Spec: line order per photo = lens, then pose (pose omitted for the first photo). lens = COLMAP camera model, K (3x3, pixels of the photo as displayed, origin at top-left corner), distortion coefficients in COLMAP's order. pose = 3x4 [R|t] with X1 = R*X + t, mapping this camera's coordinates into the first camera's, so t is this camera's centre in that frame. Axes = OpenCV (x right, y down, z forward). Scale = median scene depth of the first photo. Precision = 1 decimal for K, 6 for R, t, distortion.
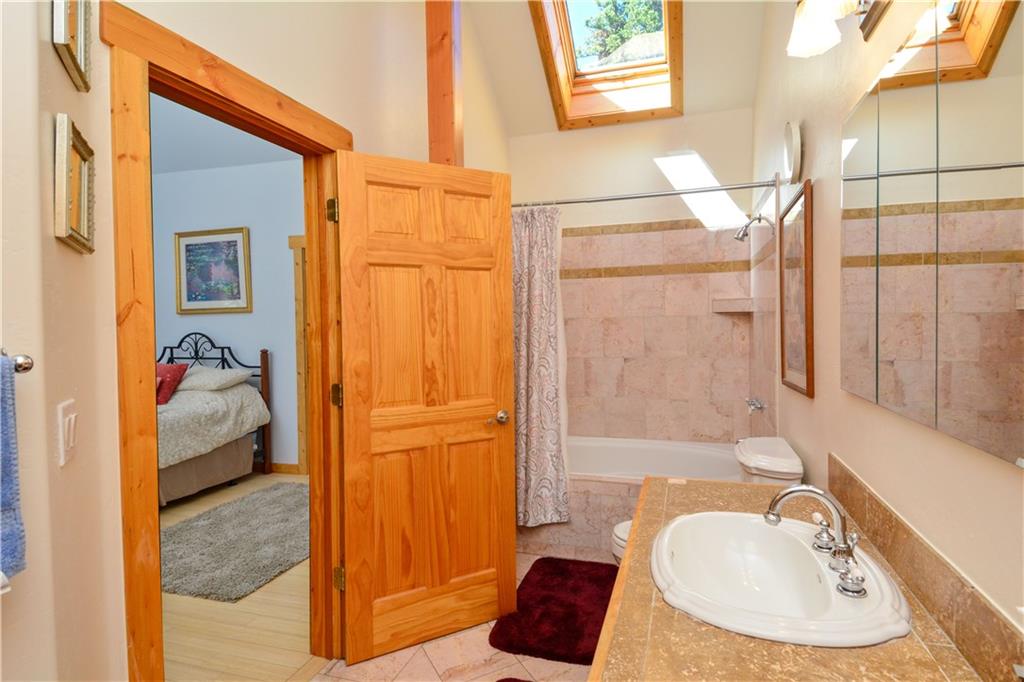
lens RADIAL K [[533.6, 0, 549.0], [0, 533.6, 337.5], [0, 0, 1]] dist [-0.004291, -0.004351]
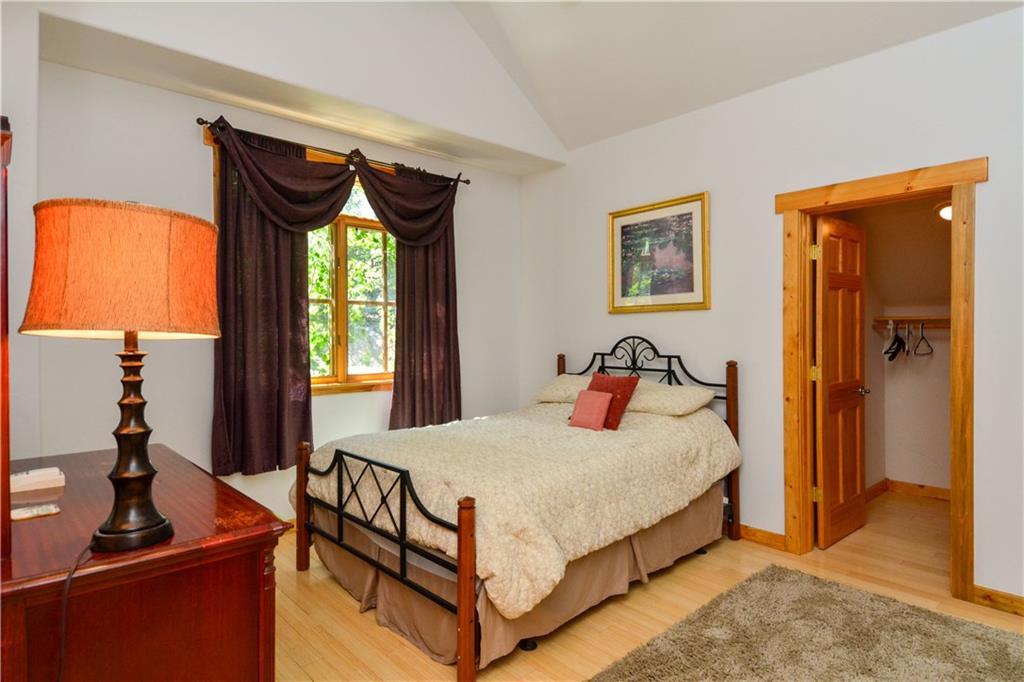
lens RADIAL K [[555.9, 0, 510.0], [0, 555.9, 337.9], [0, 0, 1]] dist [-0.000918, -0.000049]
pose [[0.830239, 0.013925, -0.557234, -0.362484], [-0.022187, 0.999721, -0.008074, 0.003965], [0.556966, 0.019067, 0.830316, 0.221070]]
